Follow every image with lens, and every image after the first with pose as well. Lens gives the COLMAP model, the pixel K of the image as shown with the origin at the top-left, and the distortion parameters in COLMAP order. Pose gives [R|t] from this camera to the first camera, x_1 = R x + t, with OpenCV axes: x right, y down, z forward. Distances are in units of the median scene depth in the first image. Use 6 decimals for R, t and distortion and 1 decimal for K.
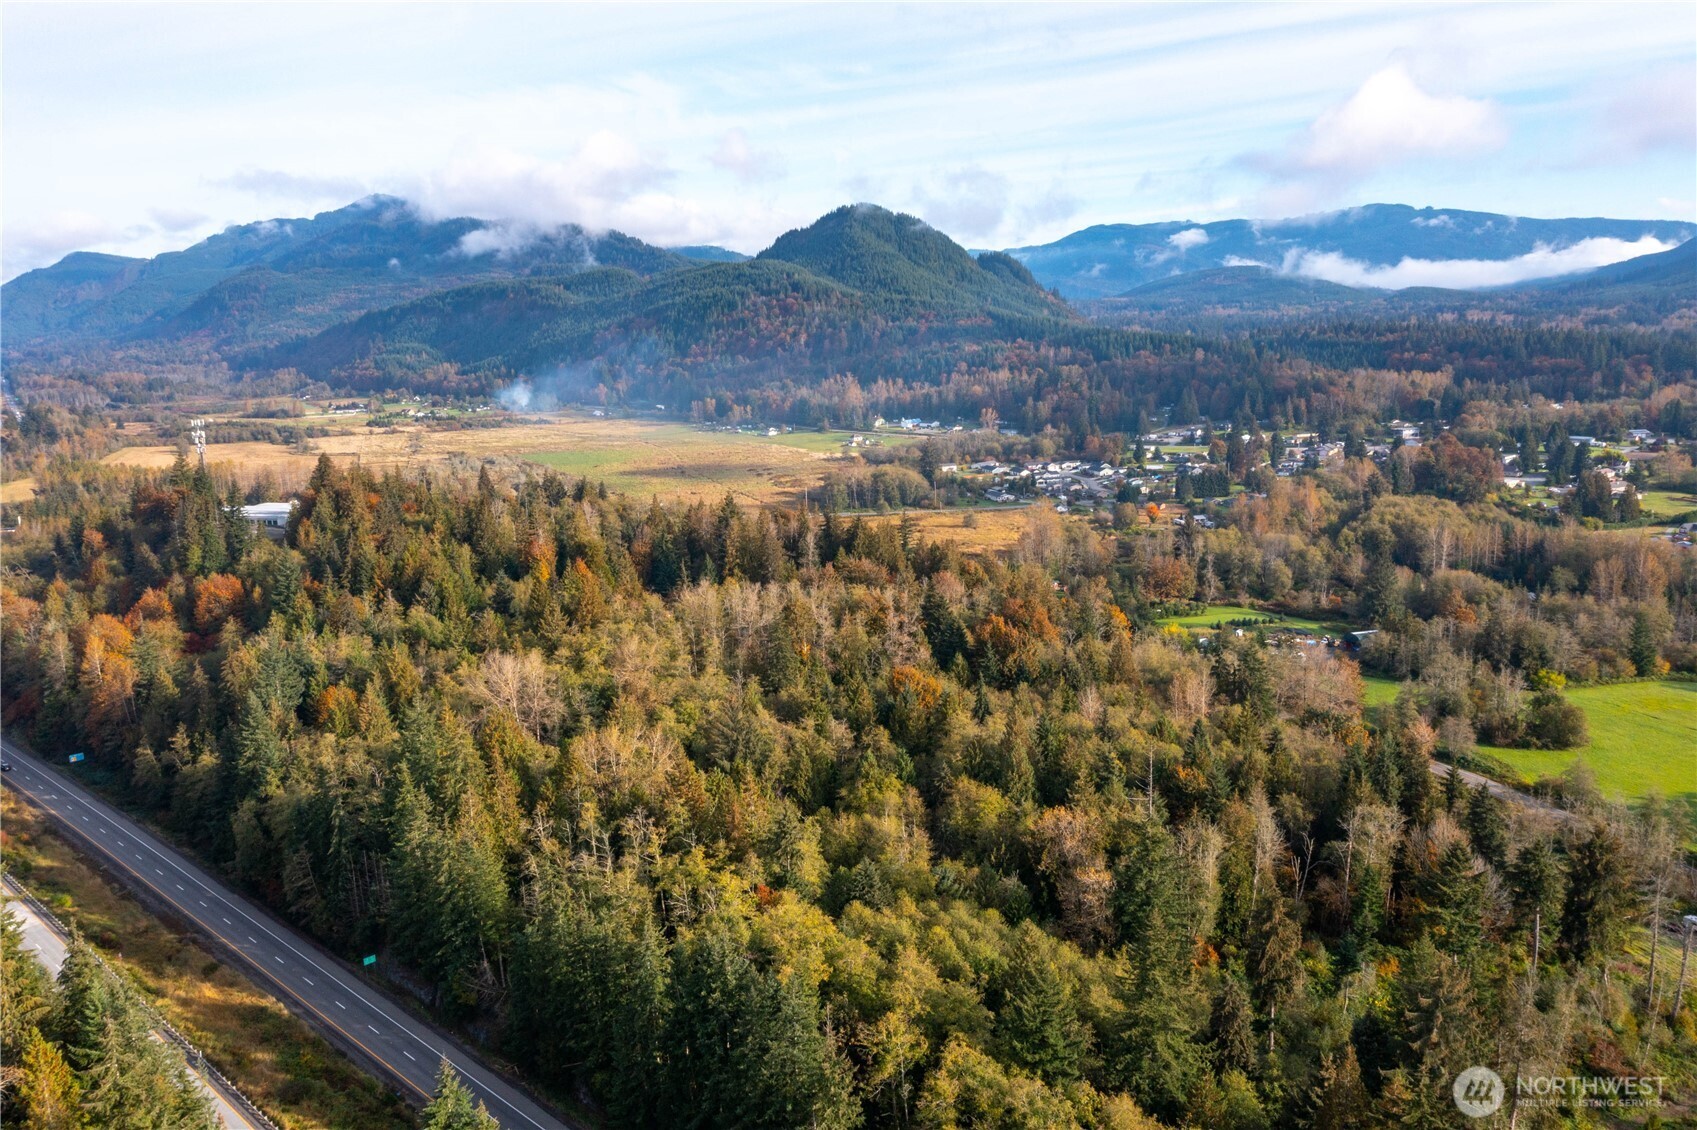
lens RADIAL K [[1366.5, 0, 846.5], [0, 1366.5, 571.7], [0, 0, 1]] dist [-0.017444, 0.012463]
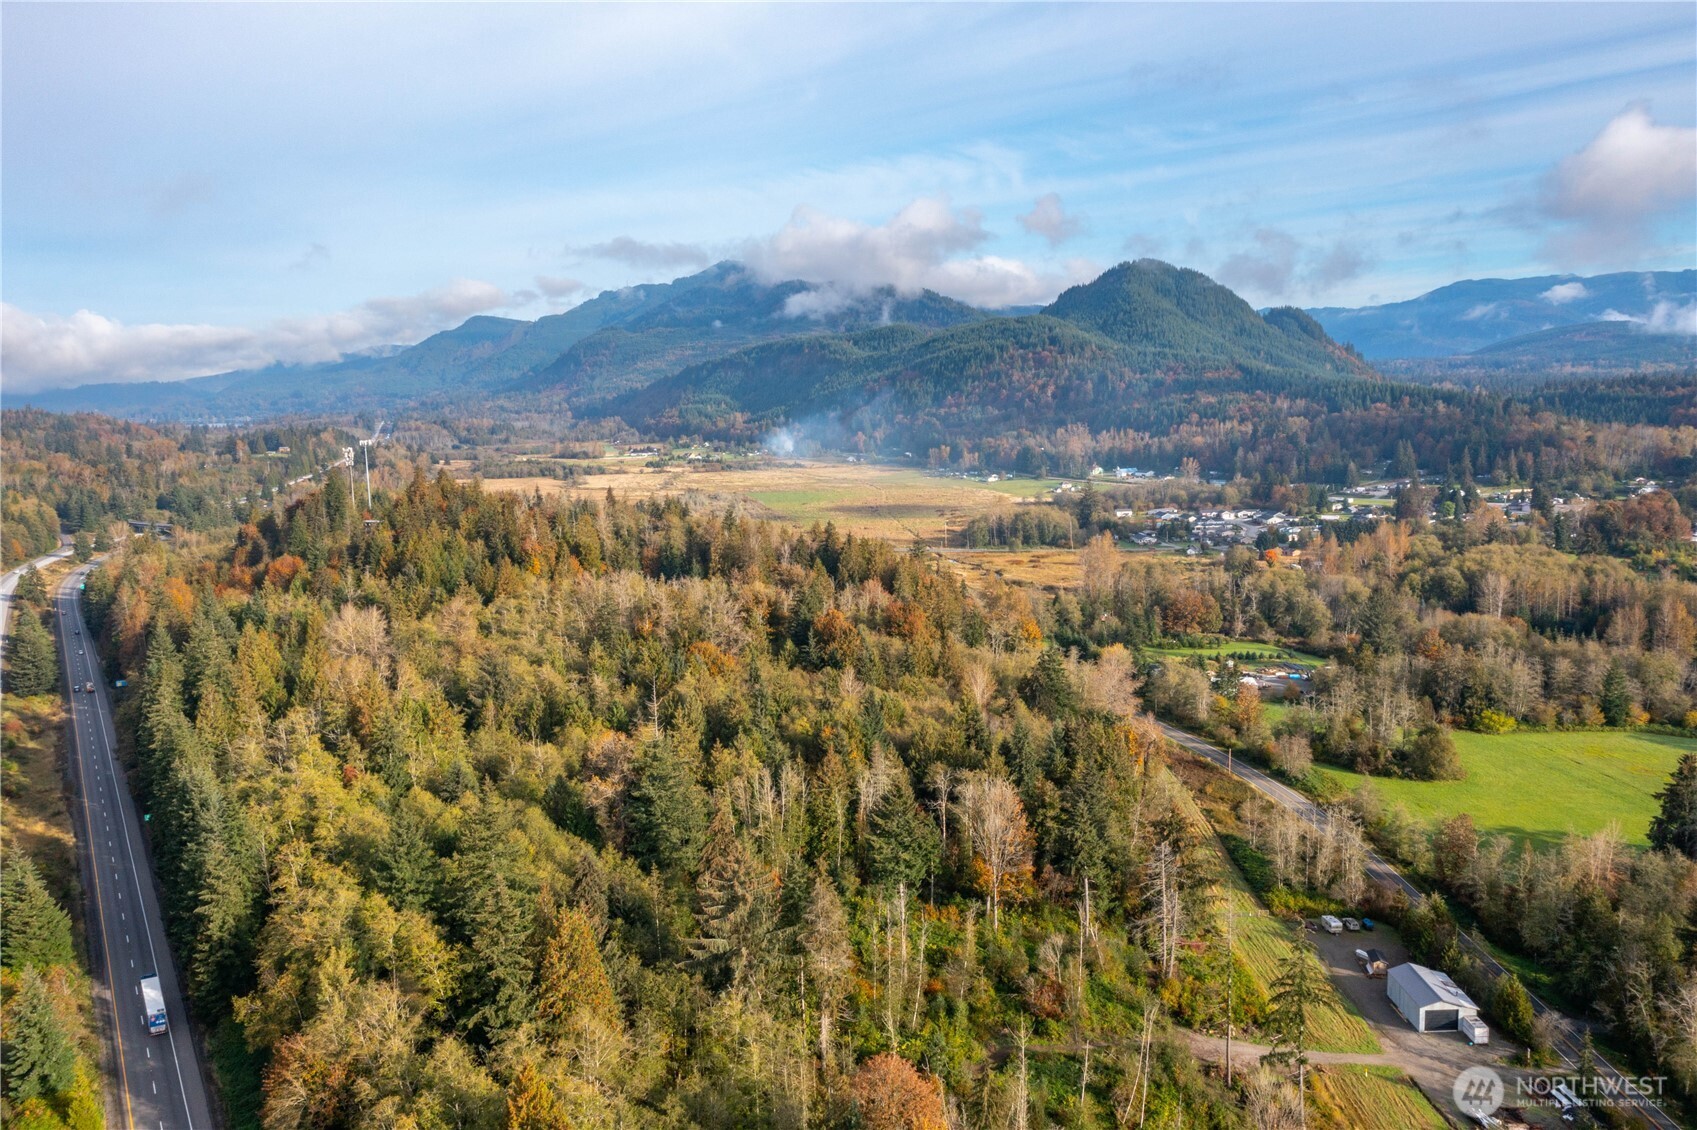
lens RADIAL K [[1366.5, 0, 844.1], [0, 1366.5, 556.9], [0, 0, 1]] dist [-0.017444, 0.012463]
pose [[0.964003, 0.037471, -0.263239, 0.092849], [-0.051771, 0.997524, -0.047597, 0.009615], [0.260804, 0.059512, 0.963556, -0.013709]]
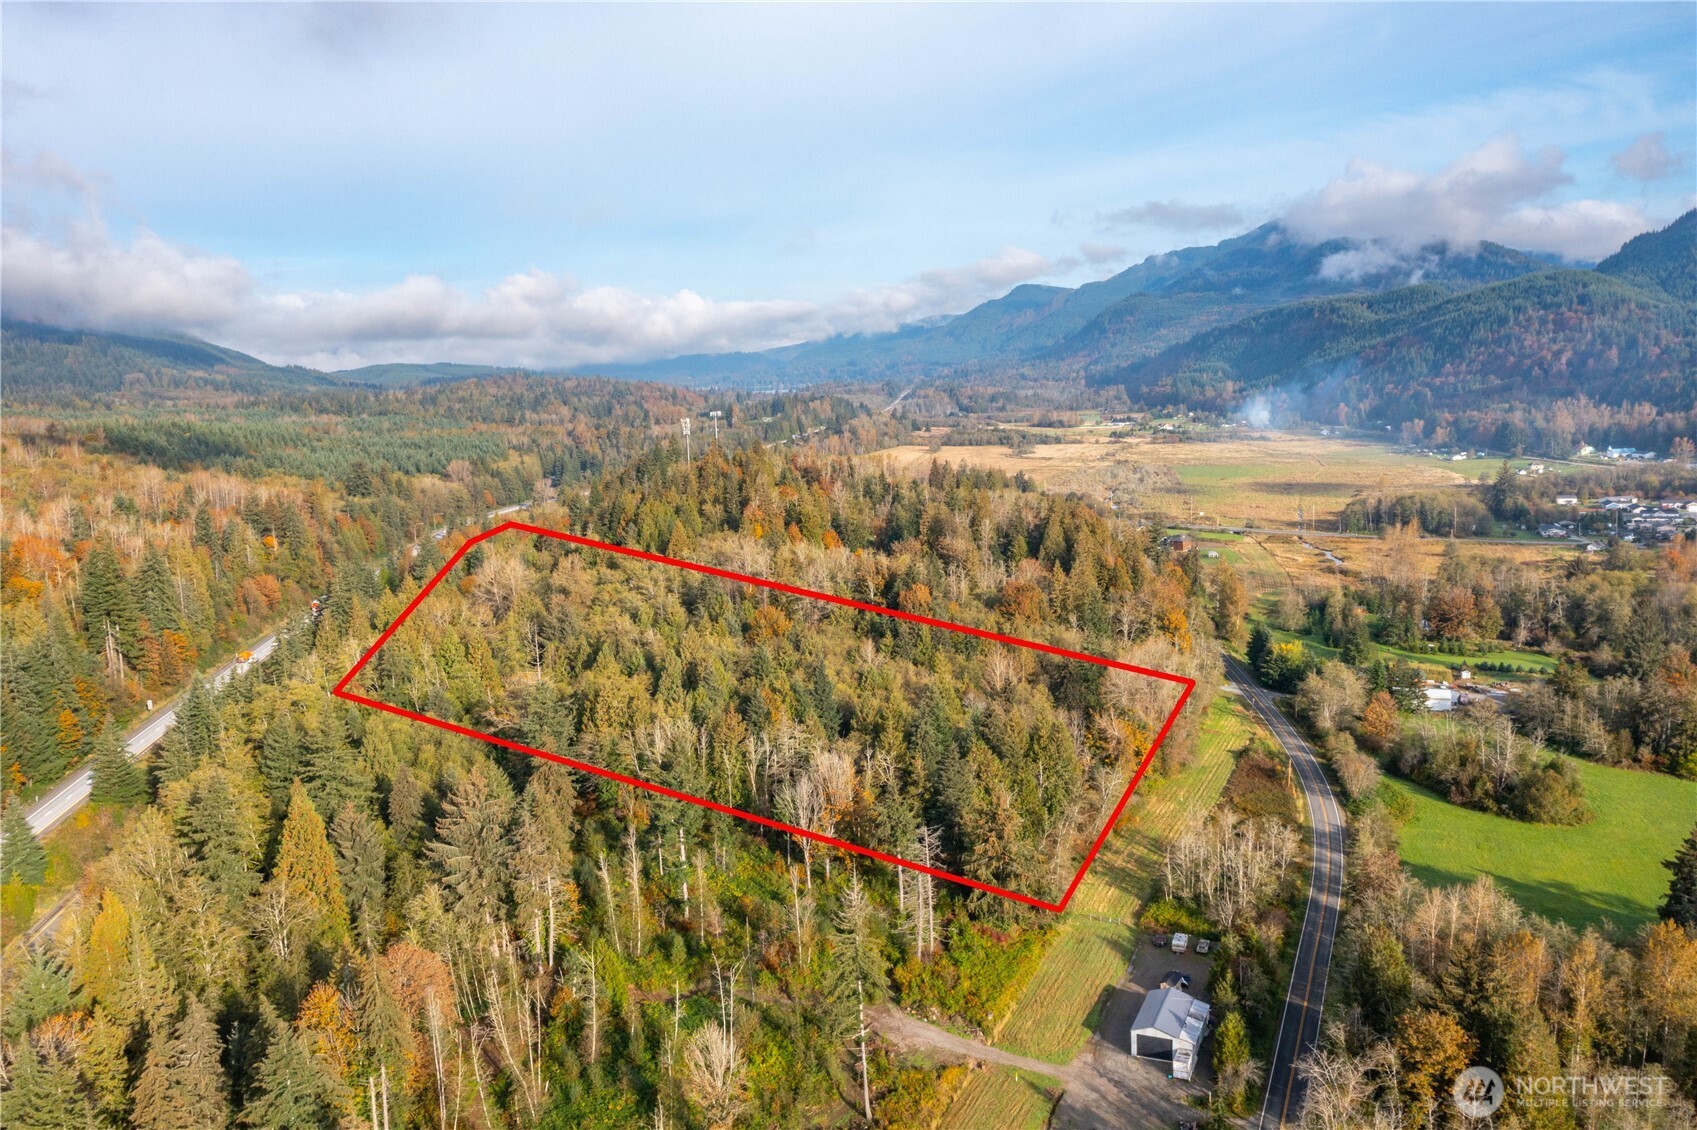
lens RADIAL K [[1366.5, 0, 830.1], [0, 1366.5, 570.7], [0, 0, 1]] dist [-0.017444, 0.012463]
pose [[0.767607, 0.096965, -0.633544, 0.176947], [-0.107909, 0.993931, 0.021380, 0.001048], [0.631772, 0.051954, 0.773412, 0.015789]]
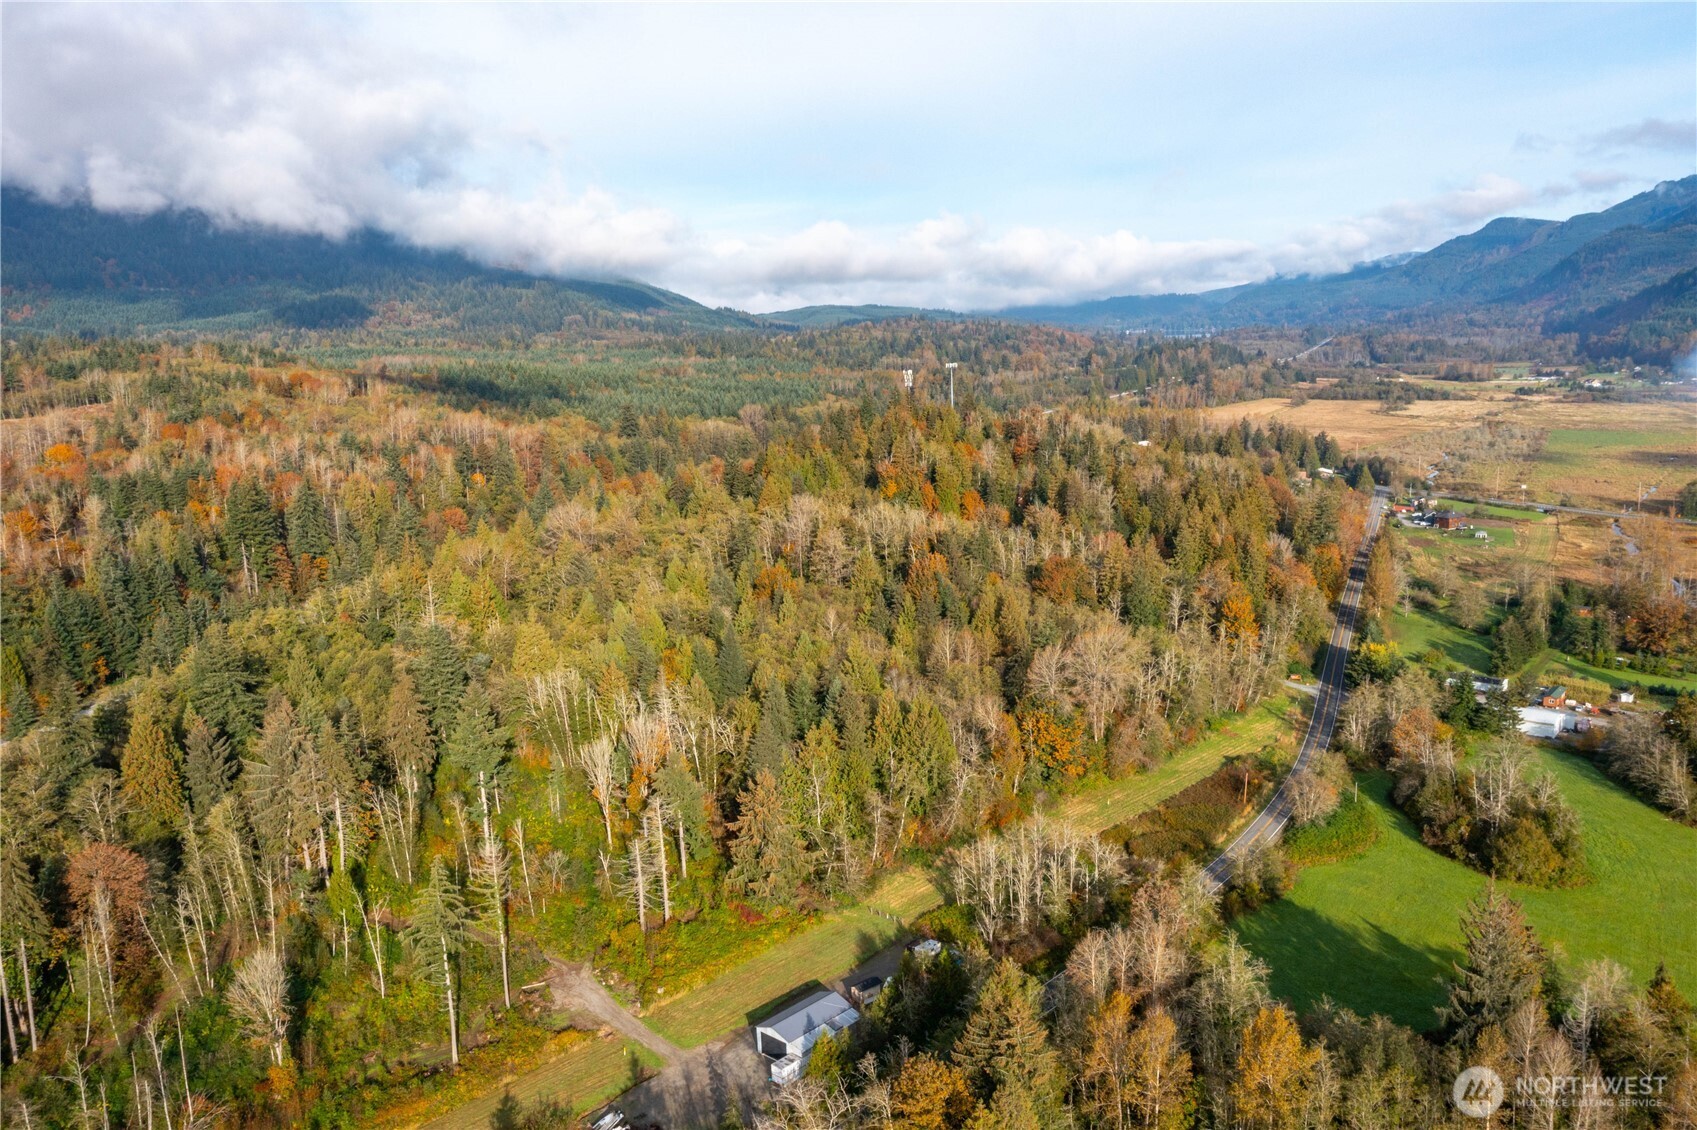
lens RADIAL K [[1366.5, 0, 829.4], [0, 1366.5, 575.4], [0, 0, 1]] dist [-0.017444, 0.012463]
pose [[0.515398, 0.168471, -0.840228, 0.228707], [-0.144280, 0.983548, 0.108705, -0.013296], [0.844718, 0.065202, 0.531225, 0.076726]]
